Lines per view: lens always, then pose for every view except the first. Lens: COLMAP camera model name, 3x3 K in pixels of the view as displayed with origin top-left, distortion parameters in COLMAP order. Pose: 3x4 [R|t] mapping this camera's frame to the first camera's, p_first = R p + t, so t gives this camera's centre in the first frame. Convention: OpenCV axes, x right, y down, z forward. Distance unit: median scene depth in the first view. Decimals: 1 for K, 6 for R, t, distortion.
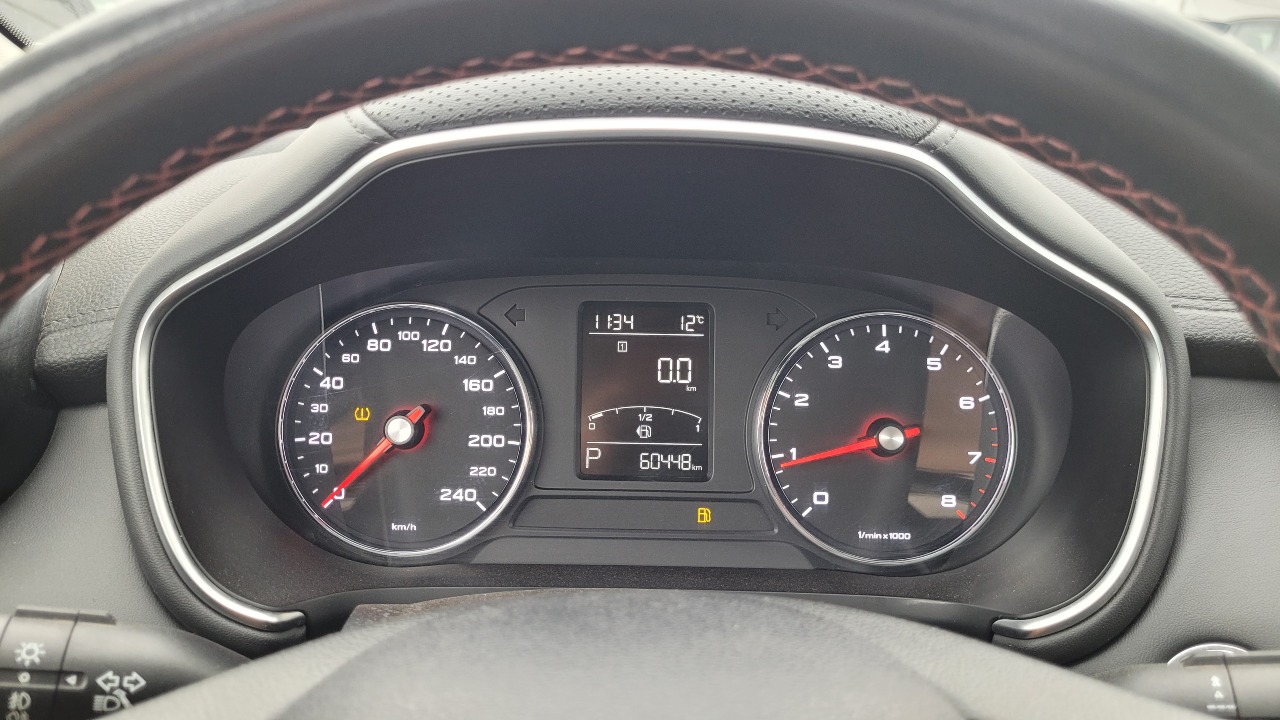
lens RADIAL K [[979.6, 0, 652.8], [0, 979.6, 393.9], [0, 0, 1]] dist [0.041464, -0.024238]
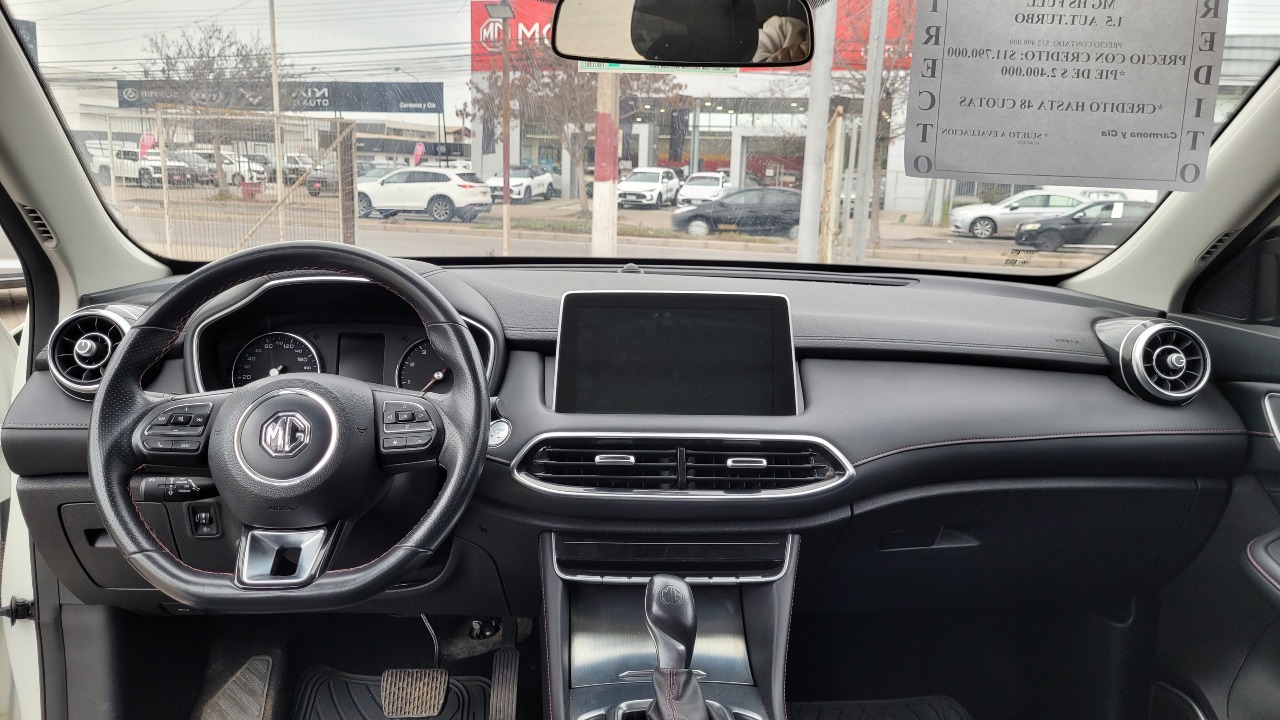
lens RADIAL K [[979.6, 0, 643.0], [0, 979.6, 369.6], [0, 0, 1]] dist [0.041464, -0.024238]
pose [[0.997660, 0.002865, 0.068313, 0.646627], [0.007009, 0.989573, -0.143862, 0.456312], [-0.068013, 0.144005, 0.987237, -2.003641]]
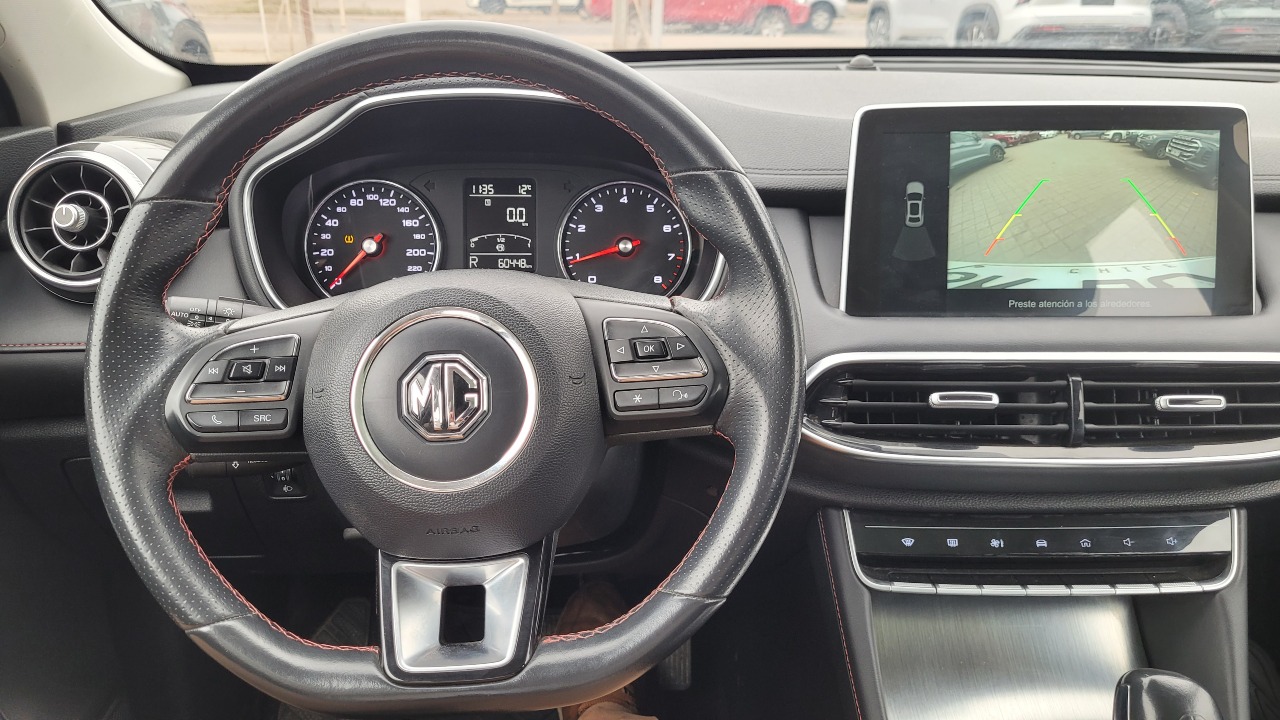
lens RADIAL K [[979.6, 0, 632.5], [0, 979.6, 372.2], [0, 0, 1]] dist [0.041464, -0.024238]
pose [[0.999038, -0.019784, 0.039139, 0.168504], [0.017599, 0.998308, 0.055416, 0.179975], [-0.040169, -0.054674, 0.997696, -0.916948]]
